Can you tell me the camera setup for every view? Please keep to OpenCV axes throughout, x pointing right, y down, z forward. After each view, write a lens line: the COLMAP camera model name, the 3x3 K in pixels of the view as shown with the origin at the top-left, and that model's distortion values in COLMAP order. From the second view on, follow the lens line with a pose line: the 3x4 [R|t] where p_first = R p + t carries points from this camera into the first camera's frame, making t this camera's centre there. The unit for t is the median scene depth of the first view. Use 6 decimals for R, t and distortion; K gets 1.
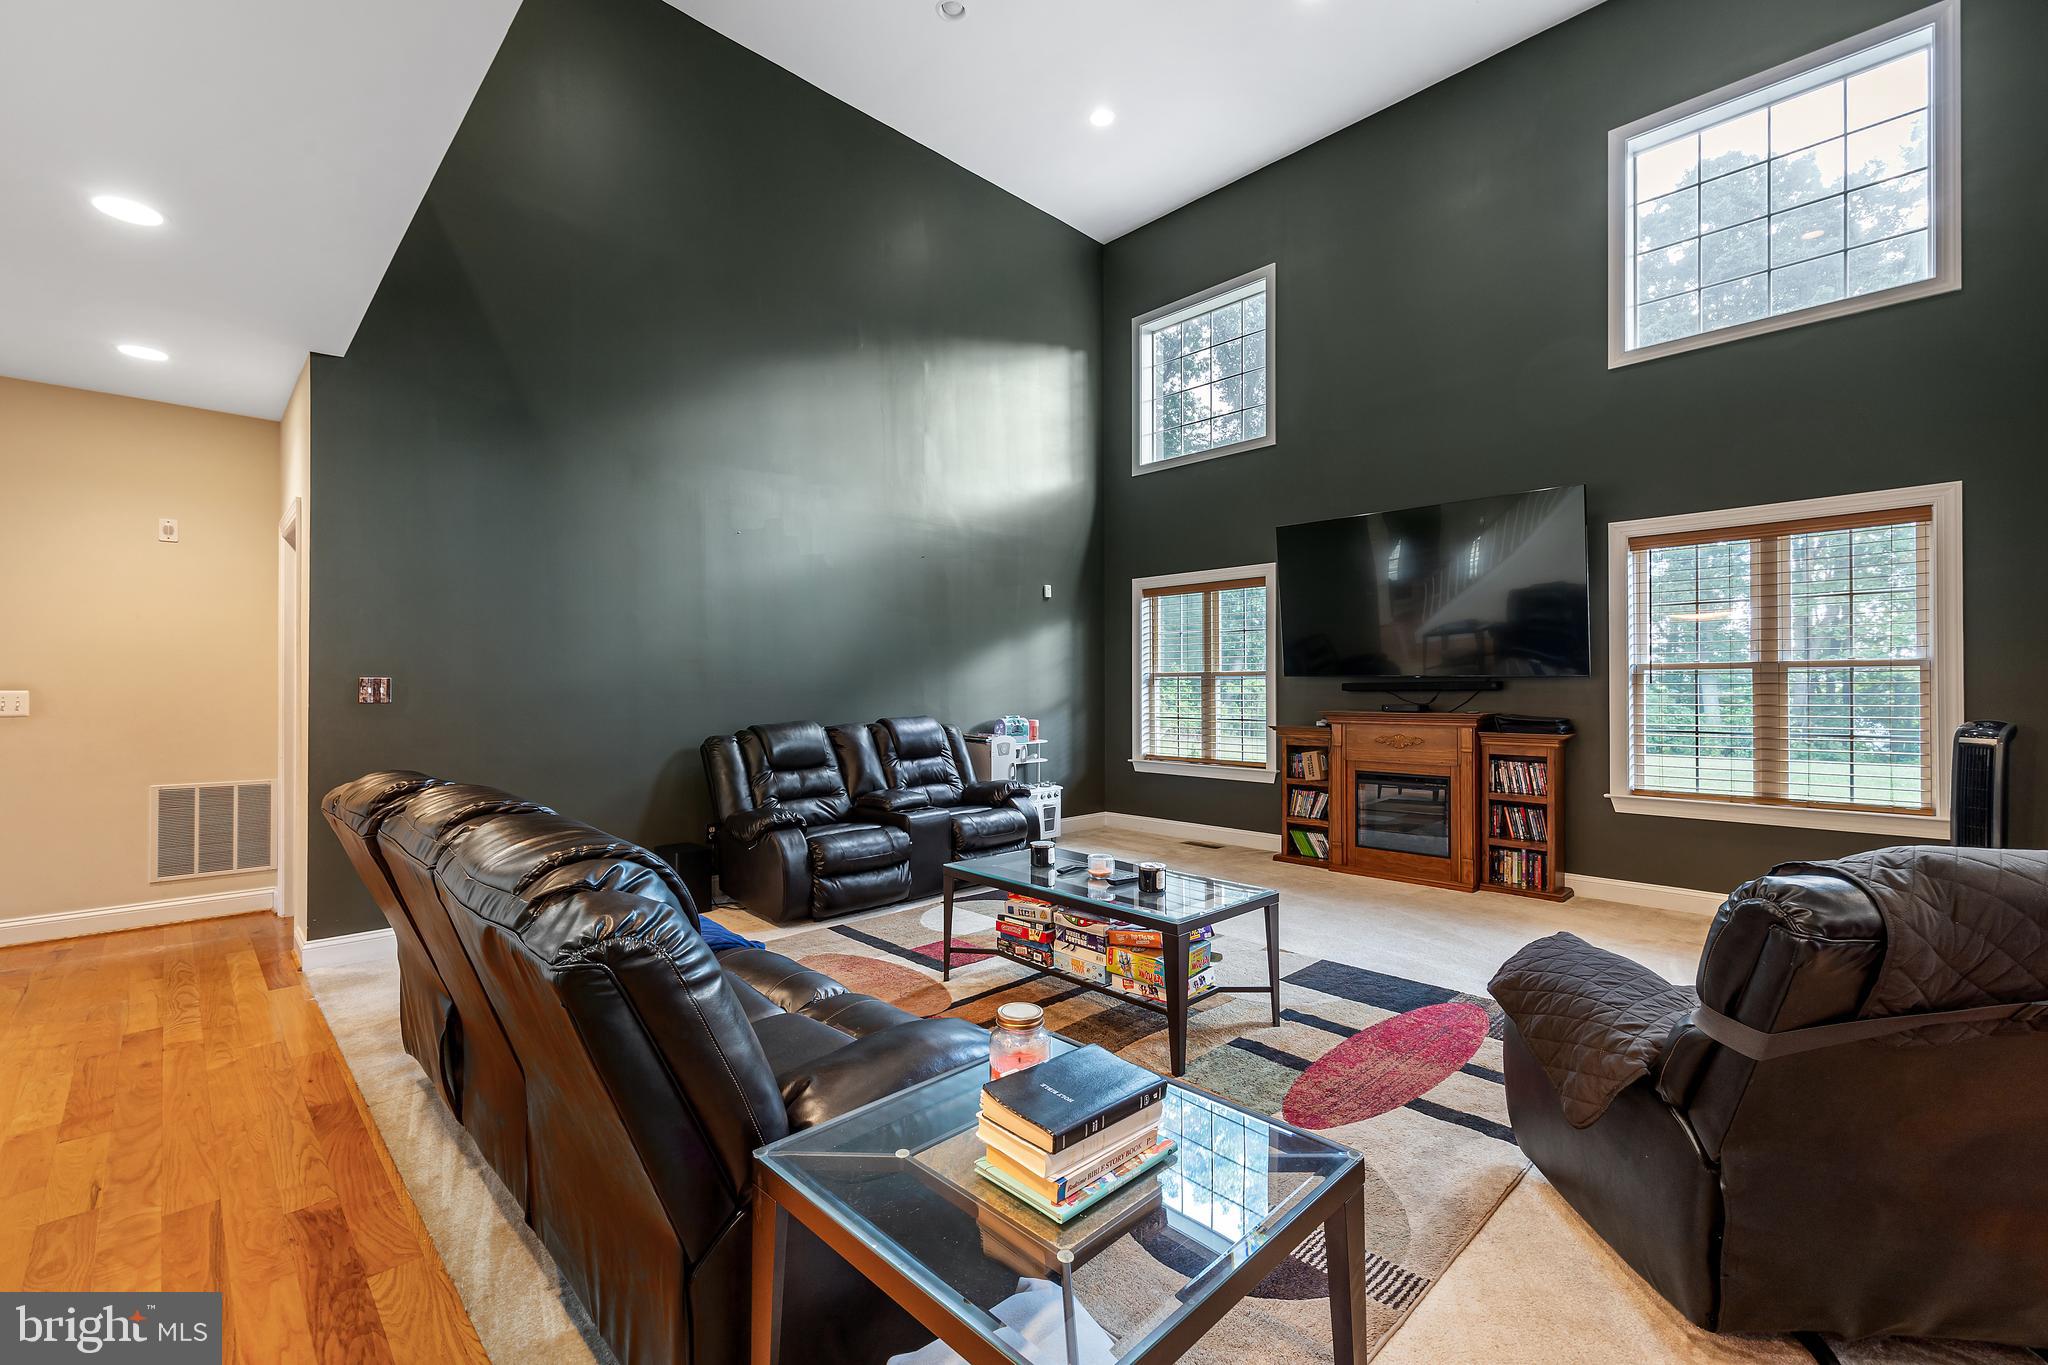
lens RADIAL K [[844.3, 0, 1028.8], [0, 844.3, 682.2], [0, 0, 1]] dist [0.000559, -0.000146]
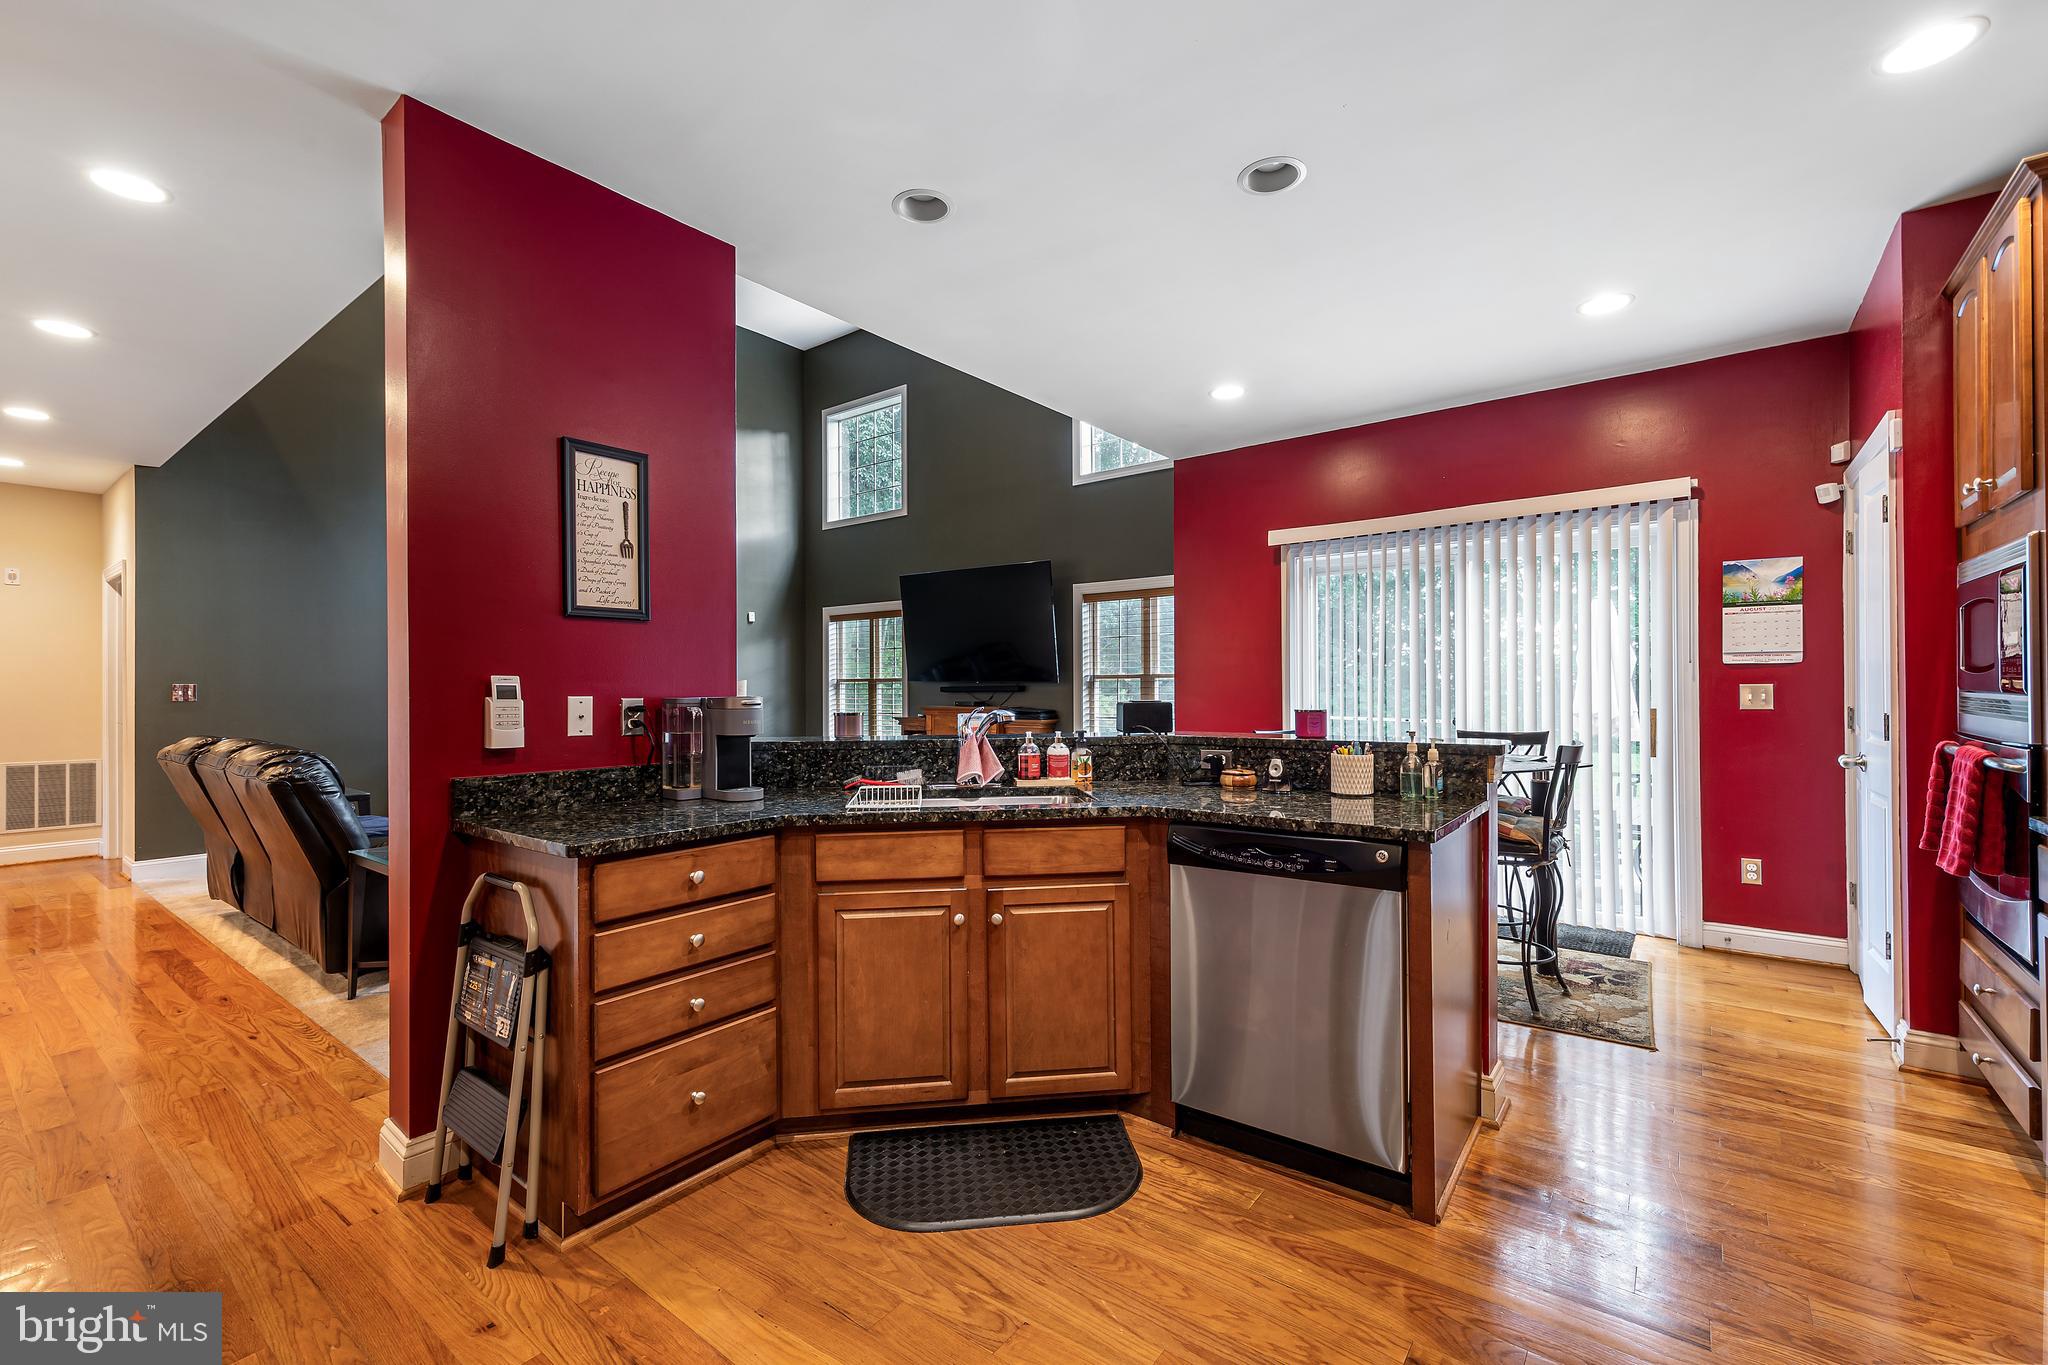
lens RADIAL K [[844.3, 0, 1022.0], [0, 844.3, 687.7], [0, 0, 1]] dist [0.000559, -0.000146]
pose [[0.990998, -0.001875, 0.133861, 0.312322], [0.001424, 0.999993, 0.003464, -0.001571], [-0.133866, -0.003243, 0.990994, -0.430481]]
